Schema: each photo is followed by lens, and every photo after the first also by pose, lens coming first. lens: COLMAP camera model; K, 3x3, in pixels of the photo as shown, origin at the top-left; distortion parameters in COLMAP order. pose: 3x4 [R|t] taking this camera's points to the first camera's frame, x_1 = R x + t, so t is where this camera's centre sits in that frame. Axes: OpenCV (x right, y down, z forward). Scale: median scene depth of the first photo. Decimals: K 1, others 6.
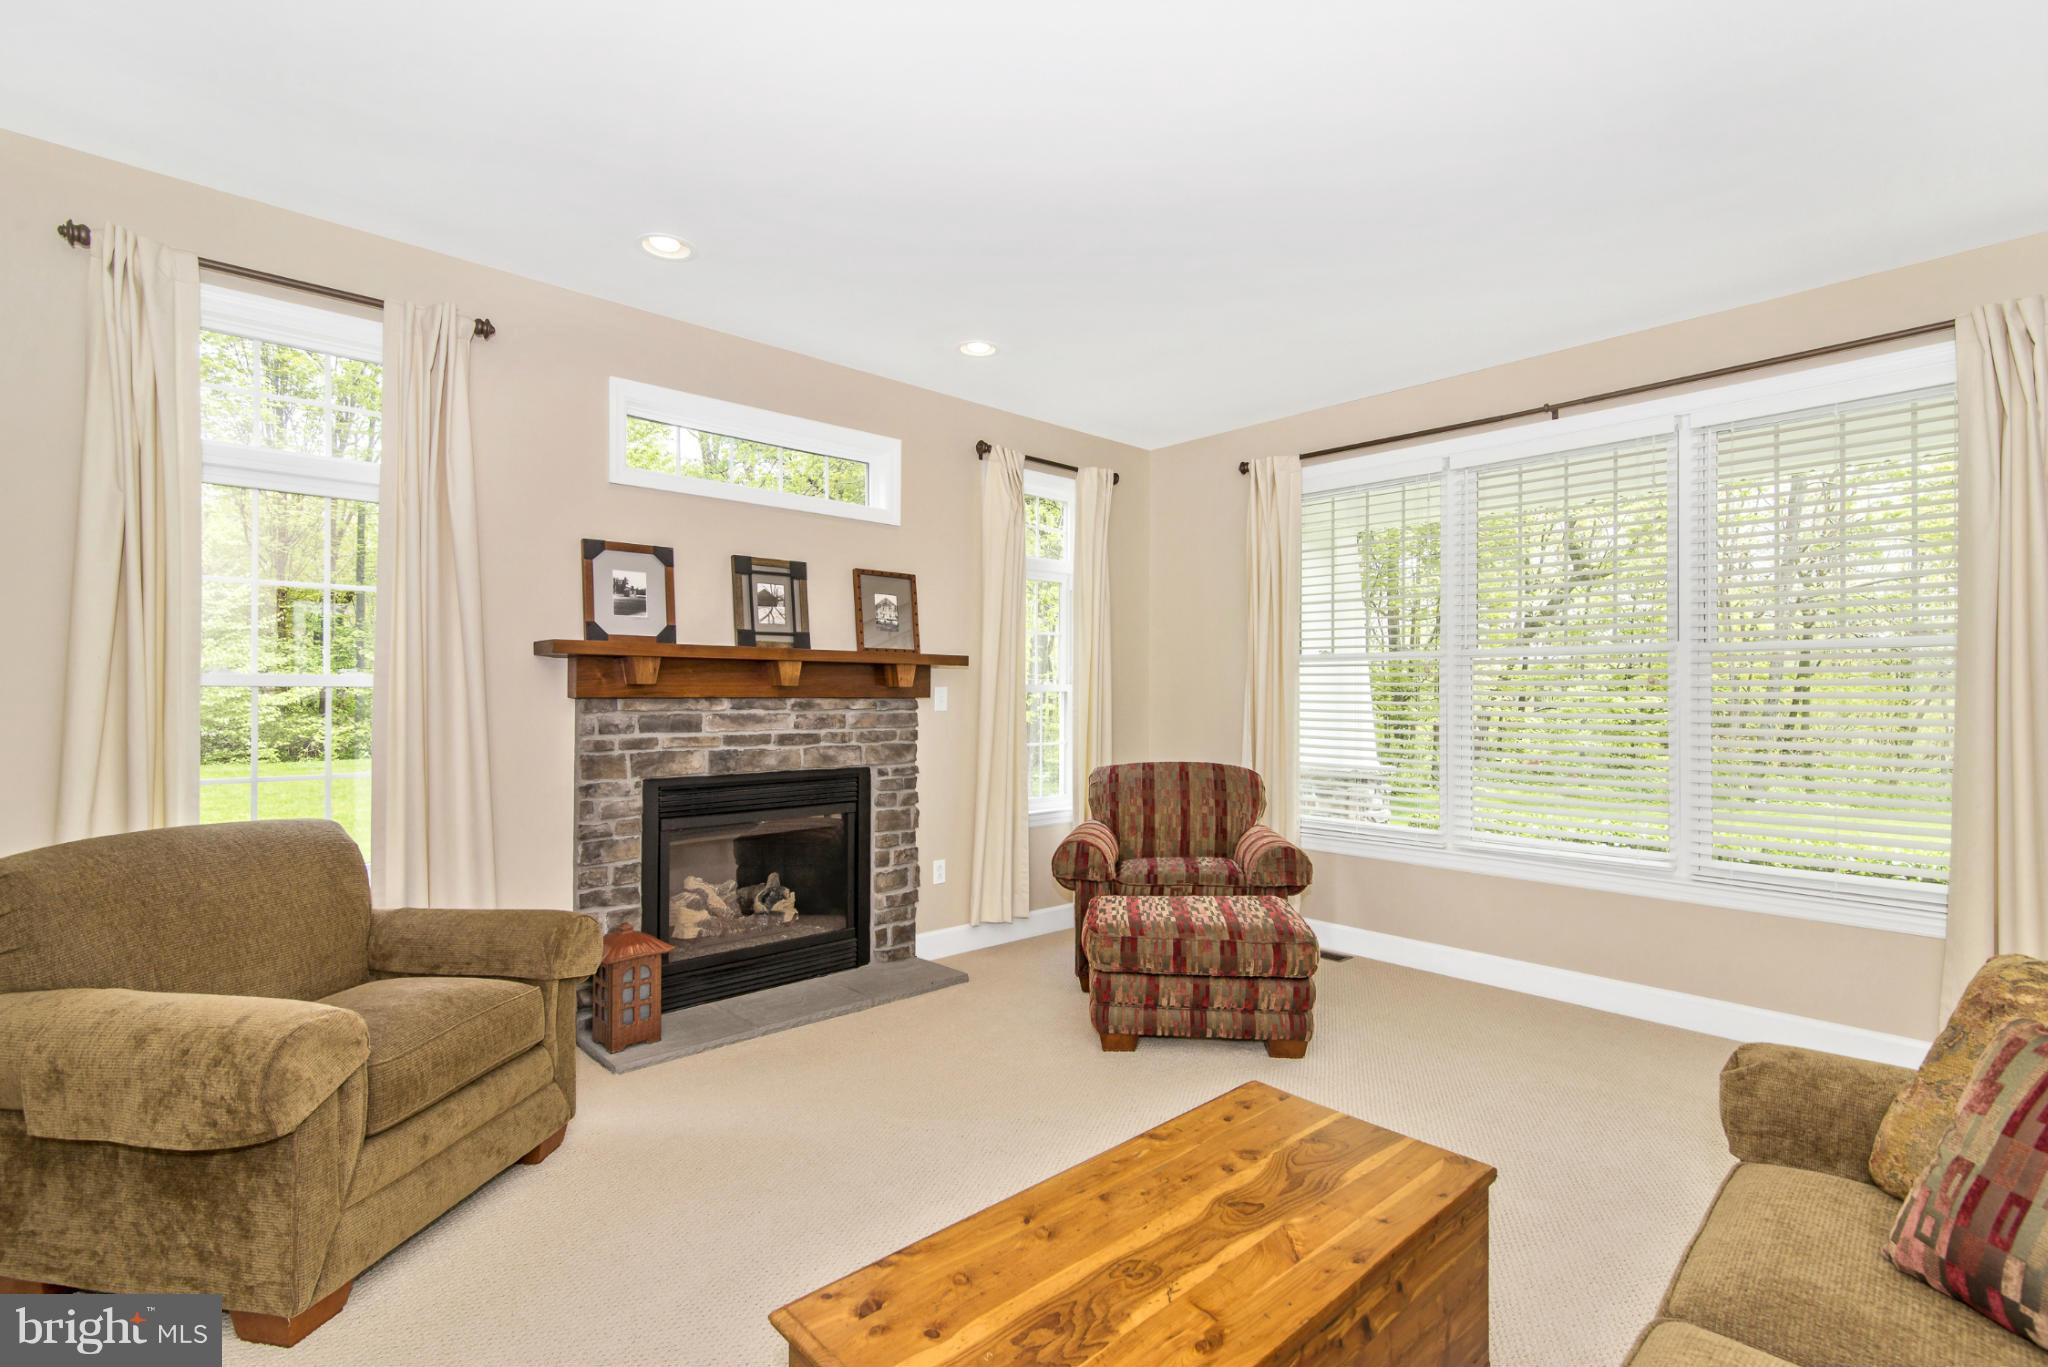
lens RADIAL K [[951.1, 0, 1022.6], [0, 951.1, 700.7], [0, 0, 1]] dist [0.000771, 0.000083]
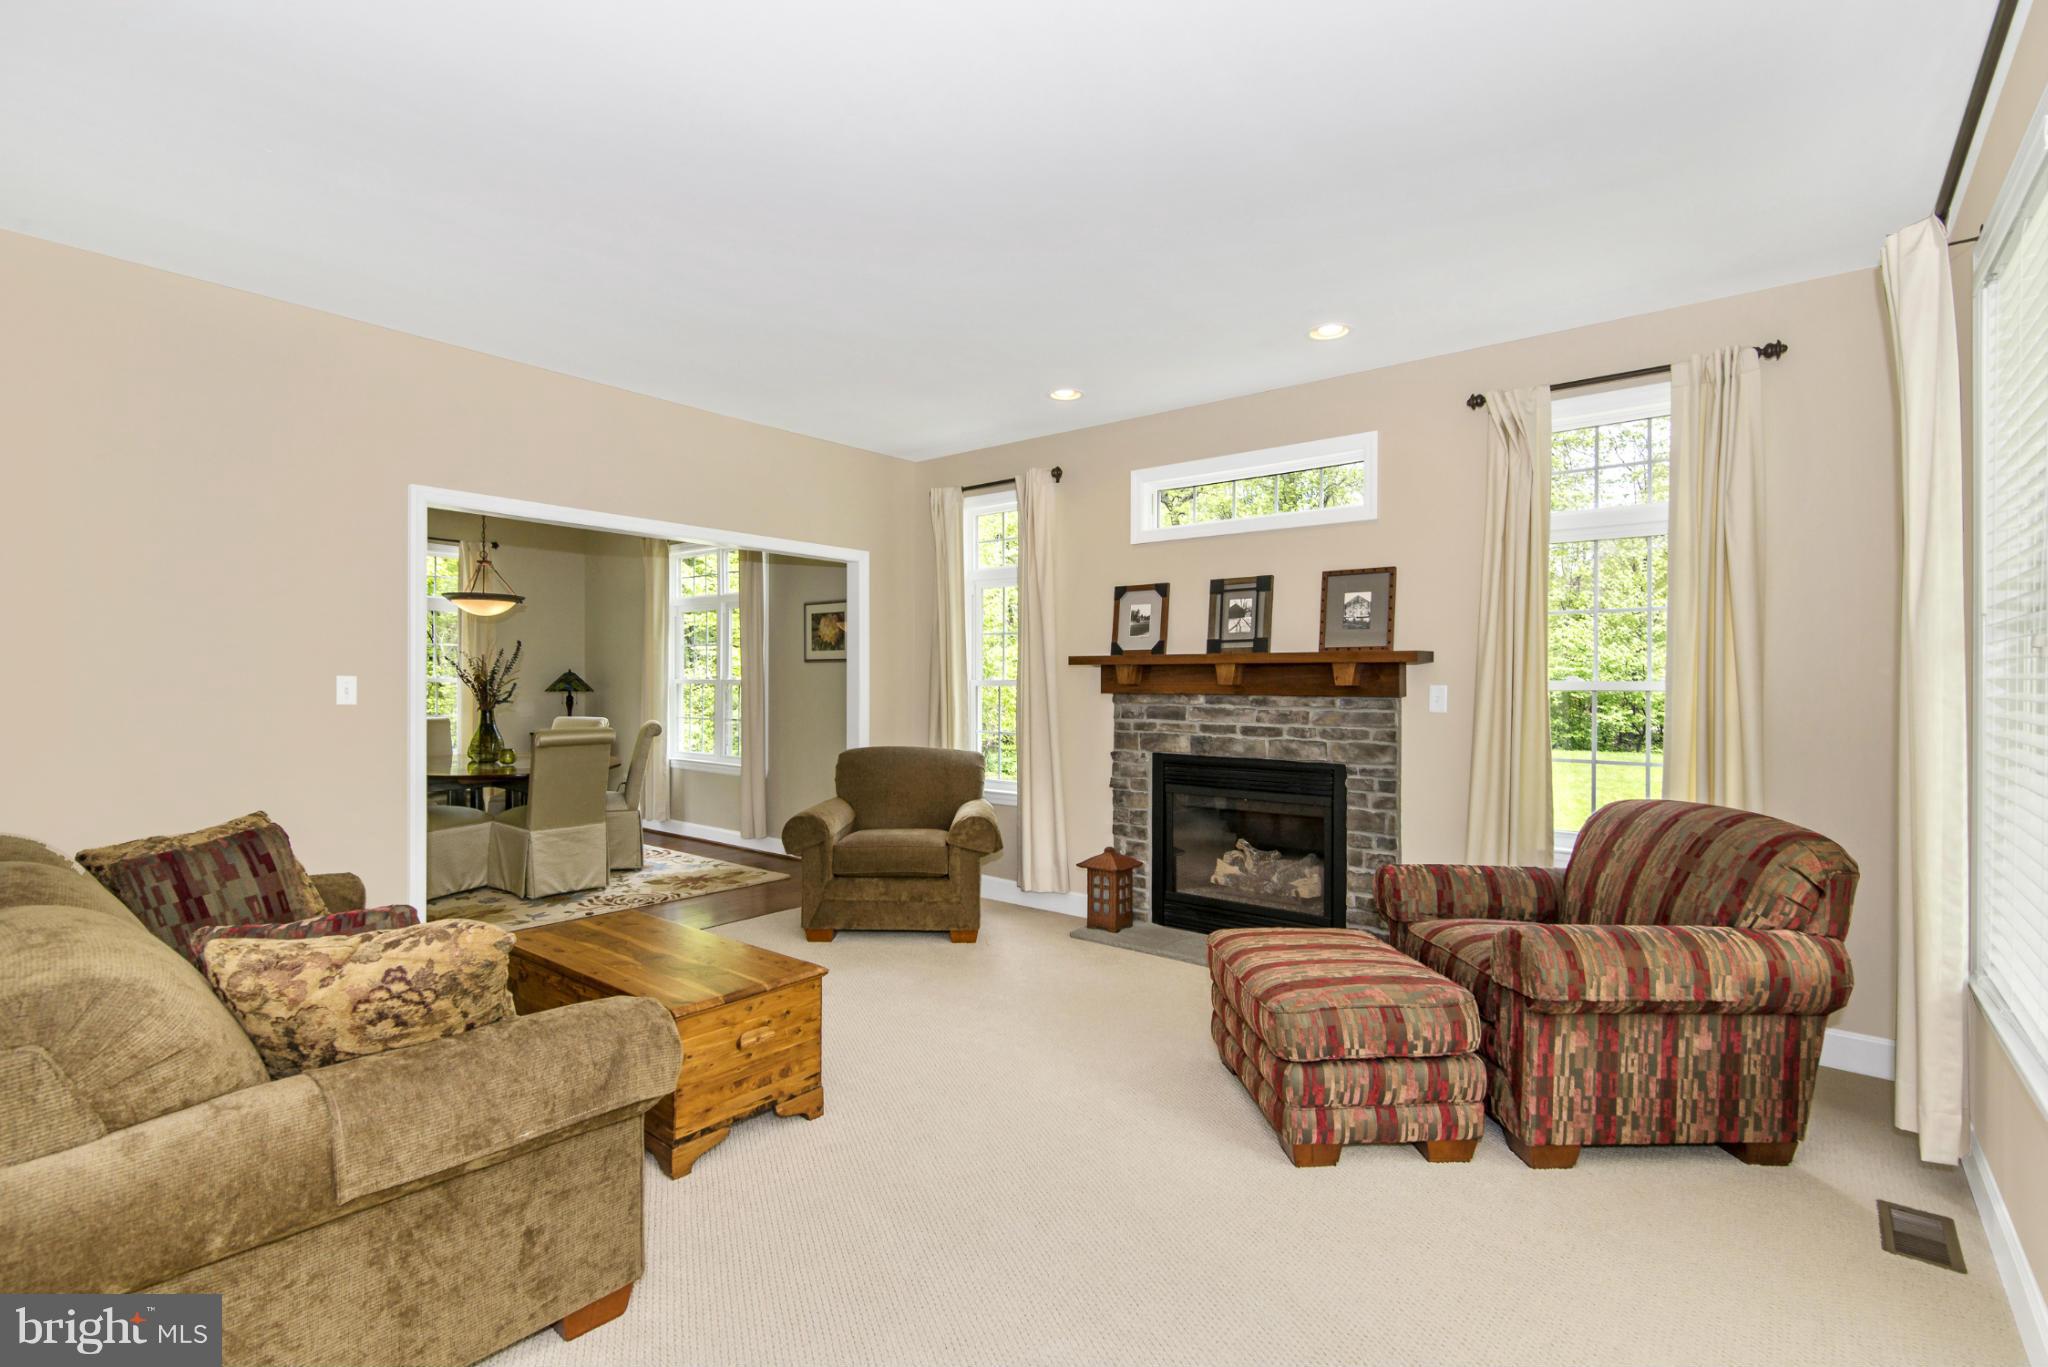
lens RADIAL K [[942.9, 0, 1017.3], [0, 942.9, 689.0], [0, 0, 1]] dist [0.003316, 0.000317]
pose [[0.134376, 0.003236, -0.990925, 0.862426], [-0.011533, 0.999932, 0.001701, -0.009157], [0.990863, 0.011200, 0.134405, 0.567779]]
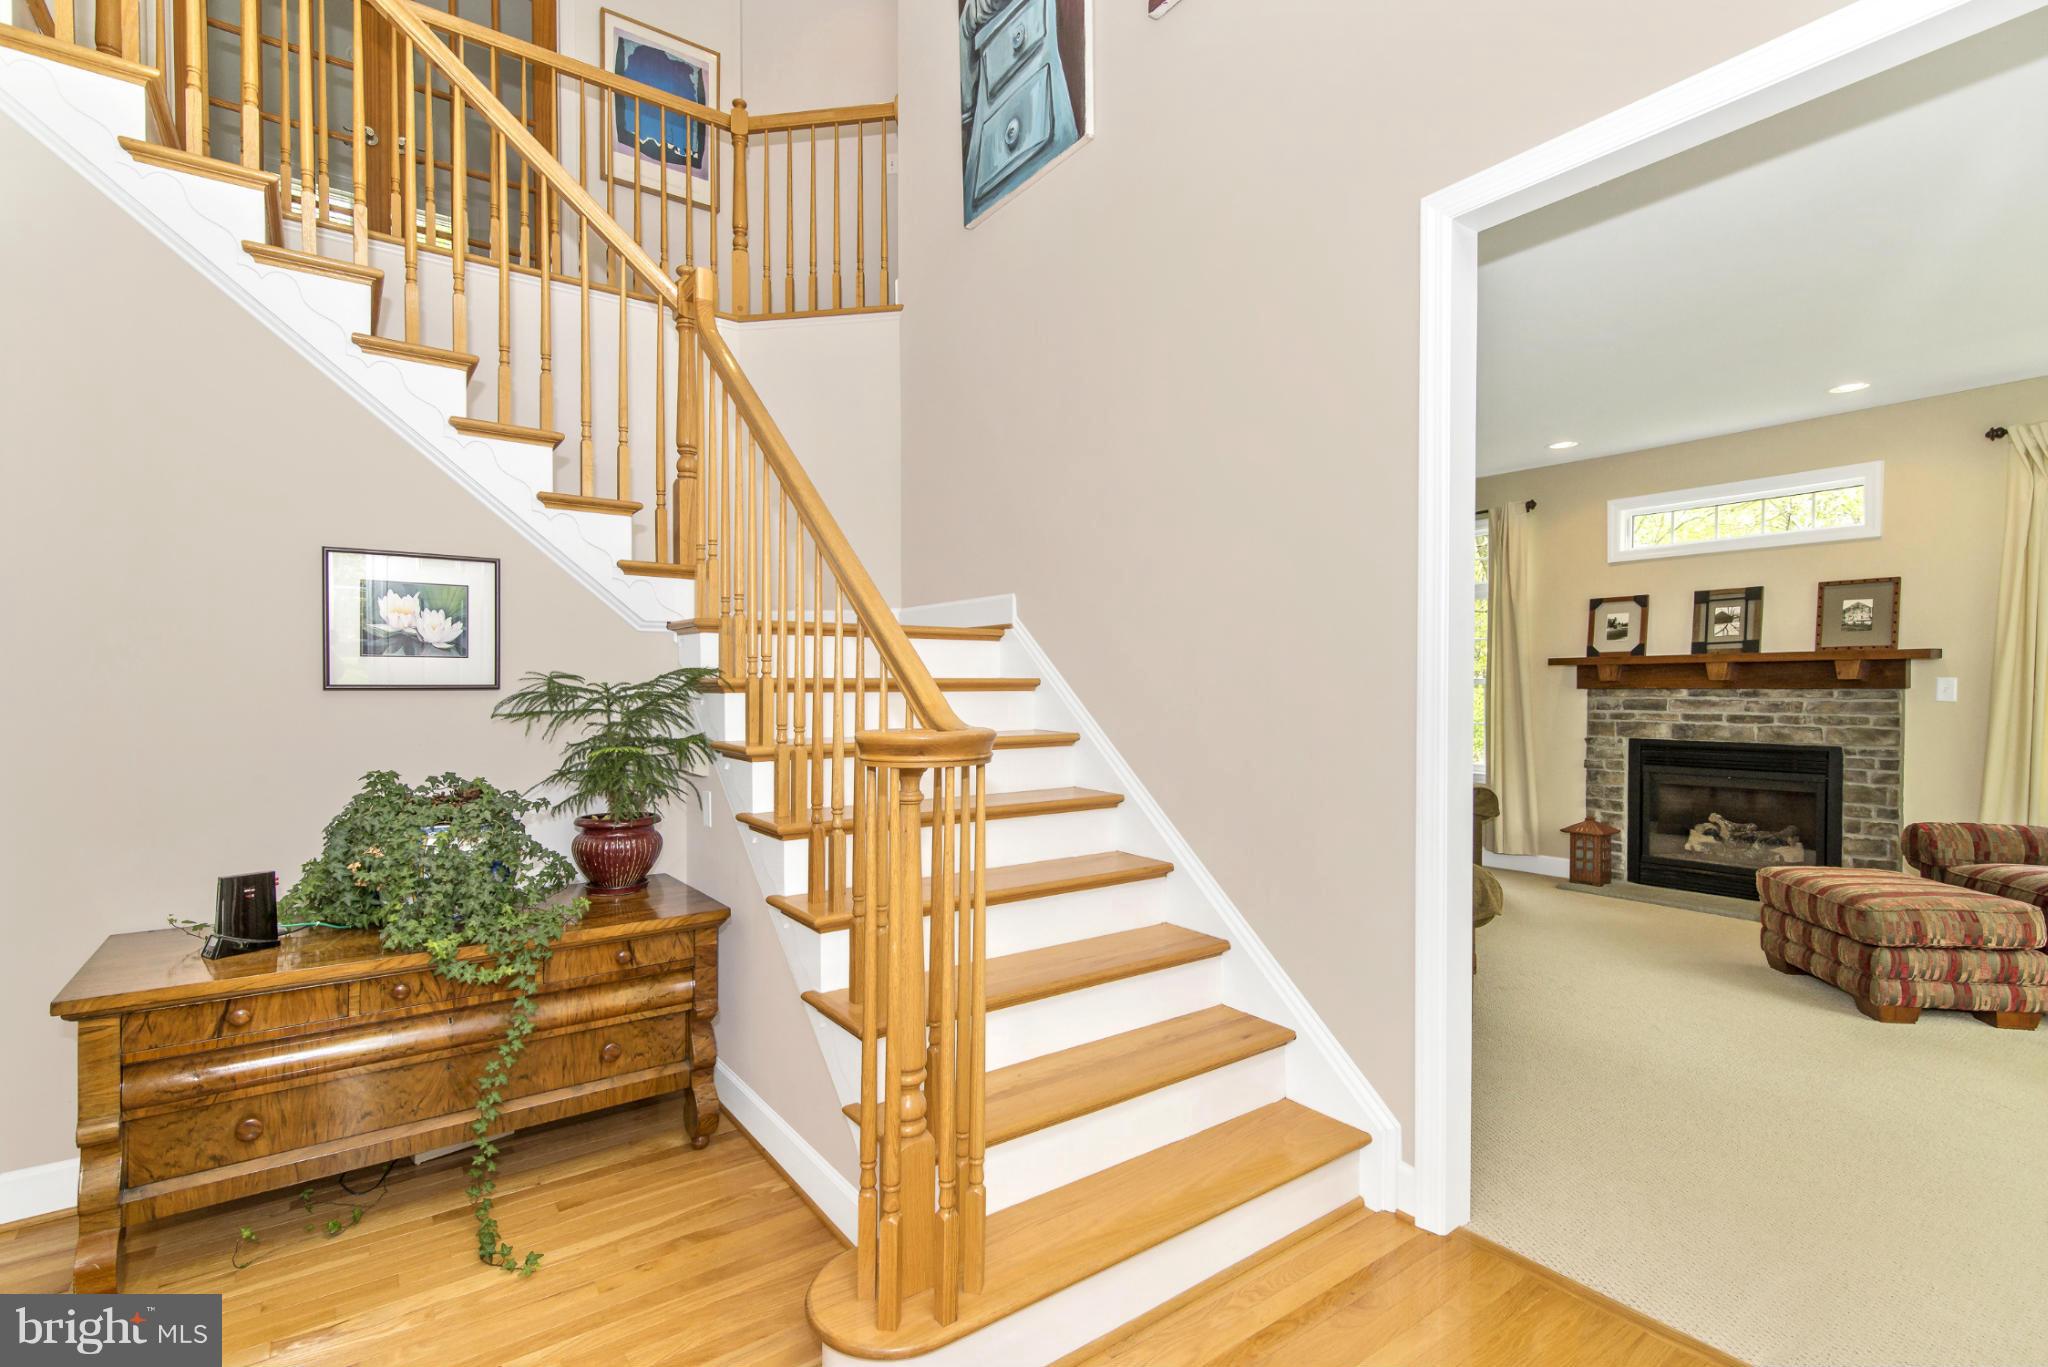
lens RADIAL K [[940.4, 0, 1017.6], [0, 940.4, 714.1], [0, 0, 1]] dist [0.002814, 0.000245]
pose [[-0.120927, 0.026765, -0.992301, 1.237796], [-0.001572, 0.999630, 0.027155, -0.001456], [0.992660, 0.004844, -0.120840, 0.133417]]
